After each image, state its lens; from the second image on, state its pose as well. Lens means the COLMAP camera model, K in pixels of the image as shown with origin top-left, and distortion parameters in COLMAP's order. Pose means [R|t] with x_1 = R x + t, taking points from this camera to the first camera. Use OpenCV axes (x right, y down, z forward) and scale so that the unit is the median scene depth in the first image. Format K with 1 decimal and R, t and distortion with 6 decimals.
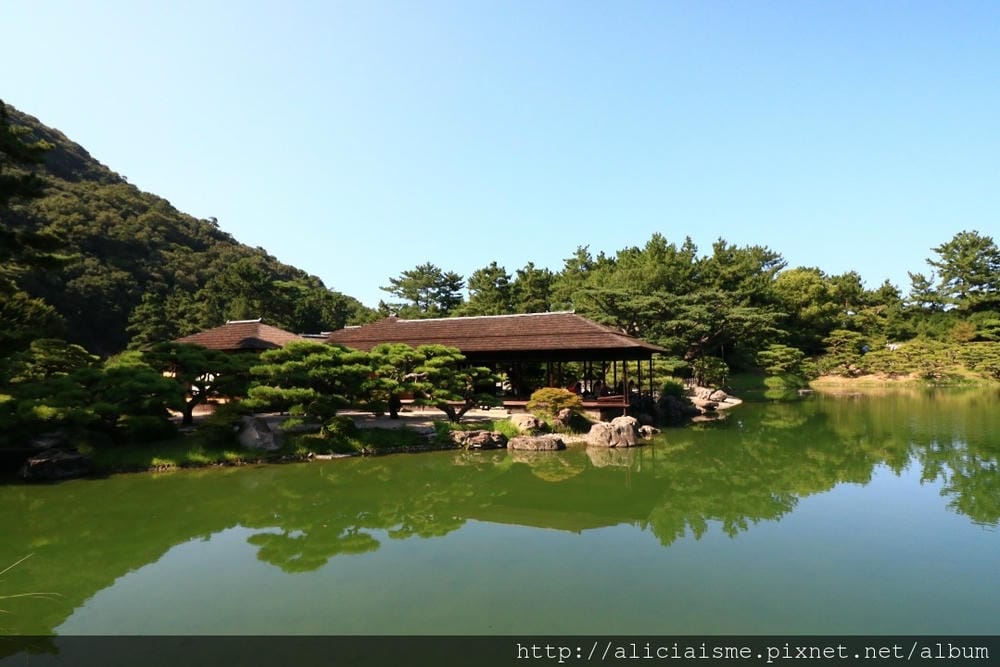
lens RADIAL K [[587.0, 0, 501.8], [0, 587.0, 335.6], [0, 0, 1]] dist [-0.002204, -0.001670]
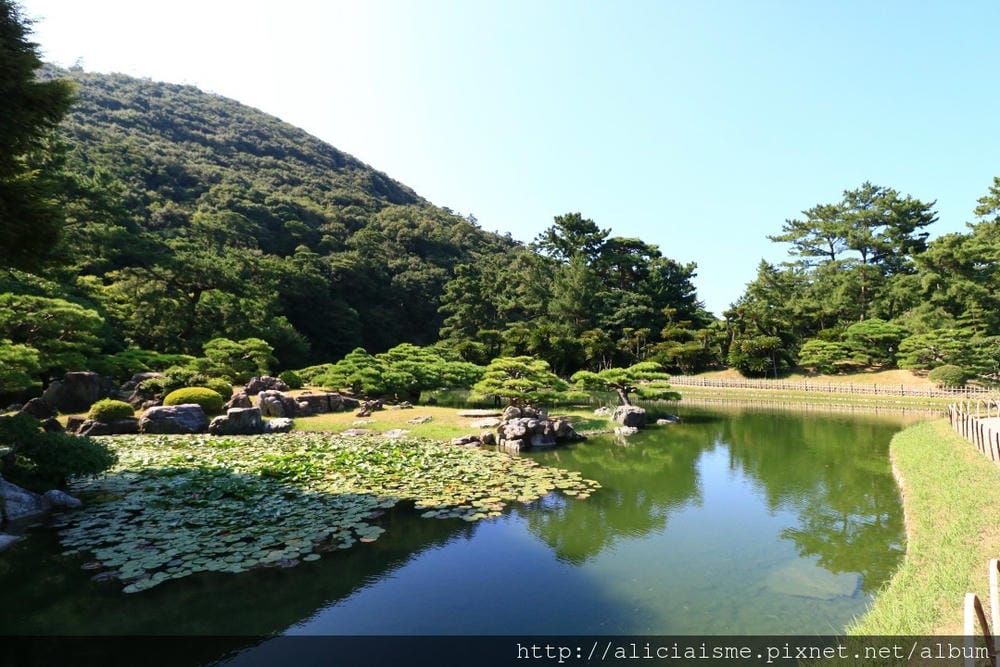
lens RADIAL K [[464.5, 0, 499.9], [0, 464.5, 336.1], [0, 0, 1]] dist [0.000681, 0.000012]
pose [[0.896273, -0.018409, -0.443120, -0.201422], [0.017426, 0.999828, -0.006290, 0.020545], [0.443160, -0.002085, 0.896440, 0.331930]]
